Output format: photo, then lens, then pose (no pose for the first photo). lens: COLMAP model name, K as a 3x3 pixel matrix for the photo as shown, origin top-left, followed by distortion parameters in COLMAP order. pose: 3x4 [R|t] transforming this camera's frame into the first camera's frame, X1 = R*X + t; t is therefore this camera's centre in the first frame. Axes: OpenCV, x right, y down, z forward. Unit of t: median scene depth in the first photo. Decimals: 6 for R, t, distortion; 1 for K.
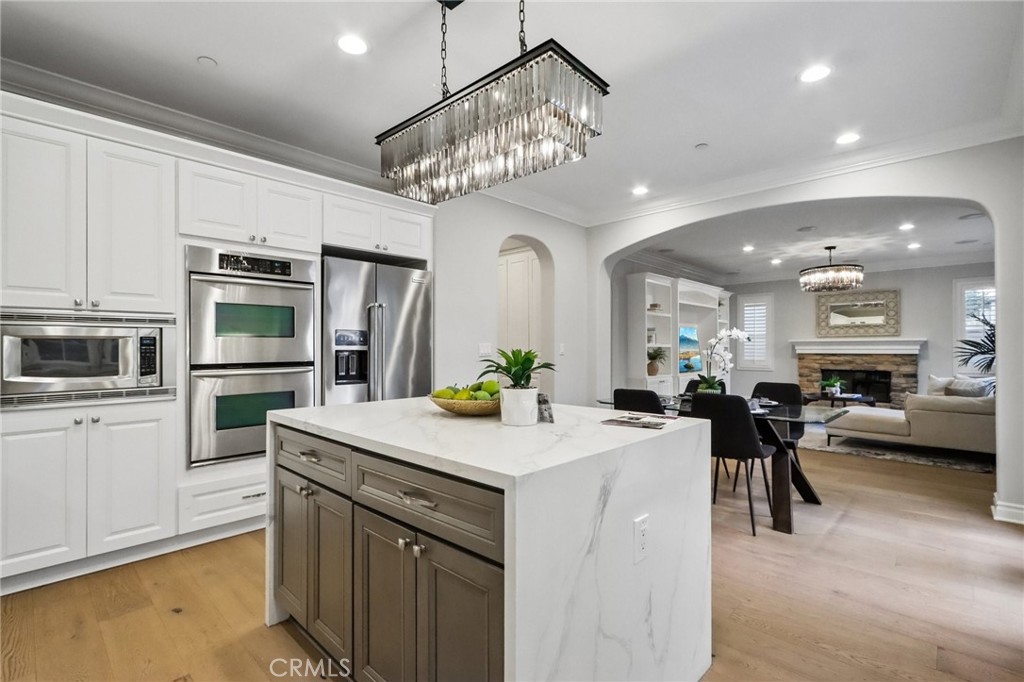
lens RADIAL K [[475.5, 0, 506.9], [0, 475.5, 342.0], [0, 0, 1]] dist [-0.001018, -0.000316]
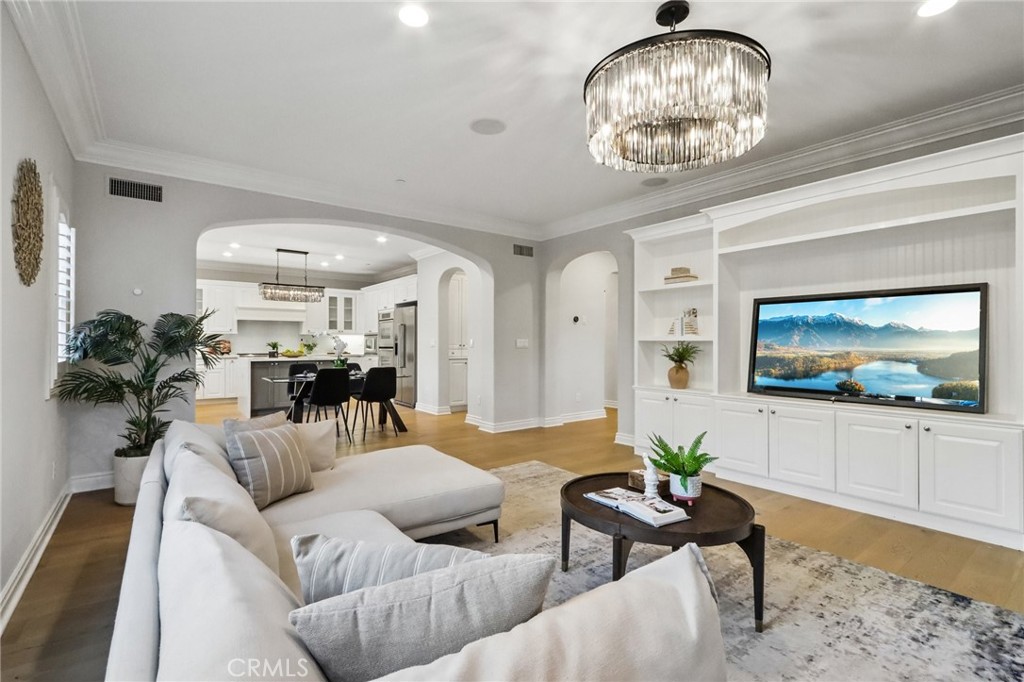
lens RADIAL K [[468.8, 0, 507.8], [0, 468.8, 342.3], [0, 0, 1]] dist [0.003624, 0.000369]
pose [[-0.156017, -0.000679, -0.987754, 1.013065], [0.009289, 0.999955, -0.002155, 0.012237], [0.987711, -0.009512, -0.156003, 0.957542]]
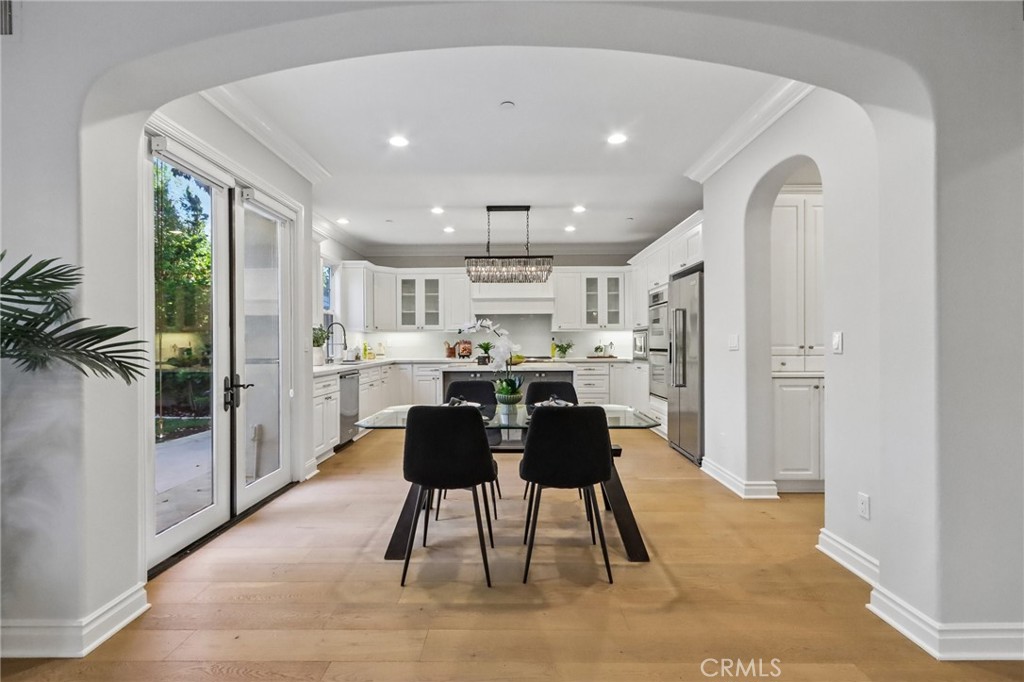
lens RADIAL K [[468.8, 0, 507.8], [0, 468.8, 342.3], [0, 0, 1]] dist [0.003624, 0.000369]
pose [[-0.730226, 0.003949, -0.683195, 0.505037], [0.013170, 0.999879, -0.008297, 0.010924], [0.683079, -0.015057, -0.730189, 0.824891]]
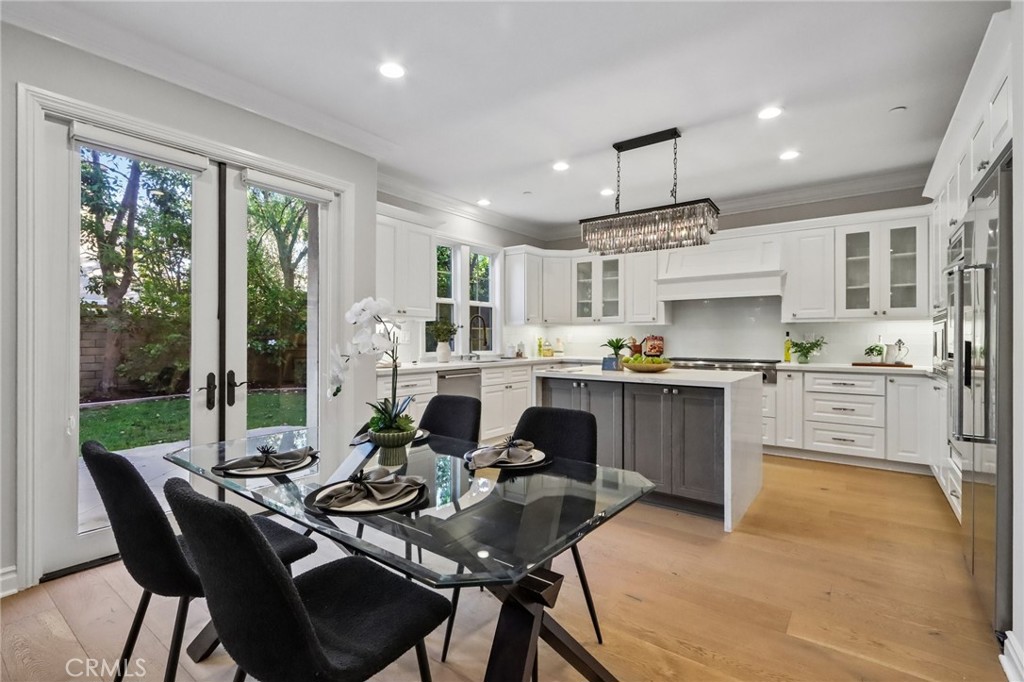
lens RADIAL K [[472.3, 0, 508.9], [0, 472.3, 337.9], [0, 0, 1]] dist [0.009719, 0.000317]
pose [[-0.992848, -0.001865, -0.119371, 0.196240], [-0.000422, 0.999927, -0.012109, 0.010415], [0.119385, -0.011972, -0.992776, 0.768702]]
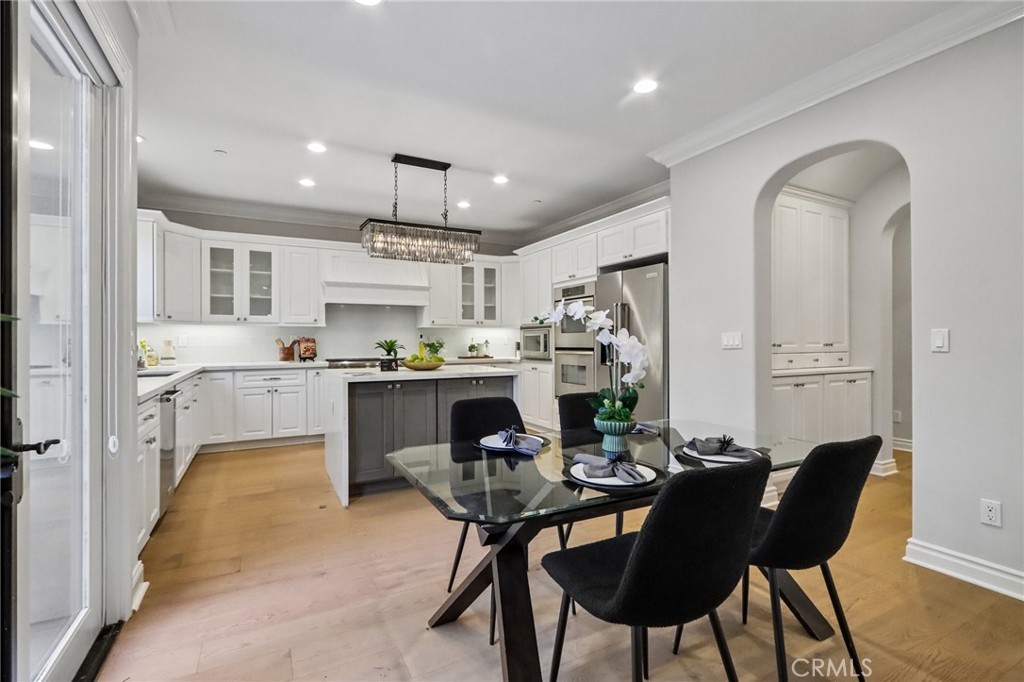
lens RADIAL K [[468.6, 0, 506.6], [0, 468.6, 338.7], [0, 0, 1]] dist [-0.000840, 0.000169]
pose [[-0.317498, -0.001668, -0.948257, 0.494728], [0.013969, 0.999882, -0.006436, 0.008295], [0.948156, -0.015289, -0.317437, 0.551643]]
